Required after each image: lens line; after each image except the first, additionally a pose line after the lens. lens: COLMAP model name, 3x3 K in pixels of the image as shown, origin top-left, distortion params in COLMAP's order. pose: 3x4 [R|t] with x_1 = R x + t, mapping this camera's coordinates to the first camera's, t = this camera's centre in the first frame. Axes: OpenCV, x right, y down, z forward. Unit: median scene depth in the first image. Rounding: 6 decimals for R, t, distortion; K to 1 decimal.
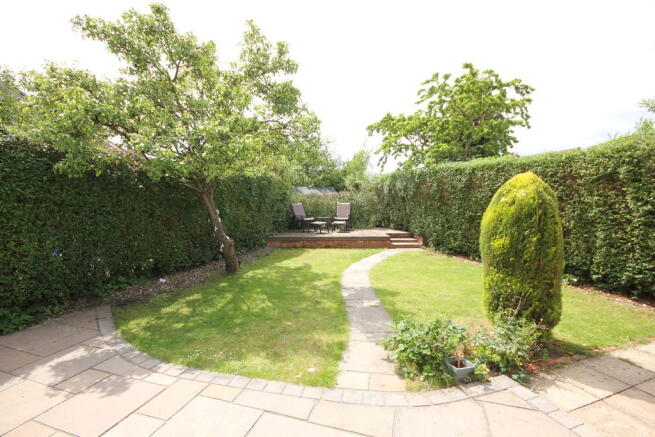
lens RADIAL K [[302.8, 0, 328.1], [0, 302.8, 216.5], [0, 0, 1]] dist [-0.001285, 0.000140]
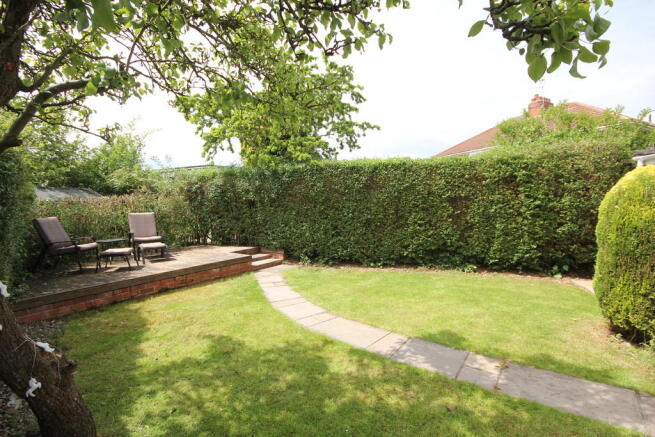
lens RADIAL K [[302.8, 0, 327.4], [0, 302.8, 219.0], [0, 0, 1]] dist [-0.001285, 0.000140]
pose [[0.612363, -0.059293, 0.788350, -0.296166], [0.071005, 0.997278, 0.019852, -0.026316], [-0.787381, 0.043820, 0.614907, 0.484294]]
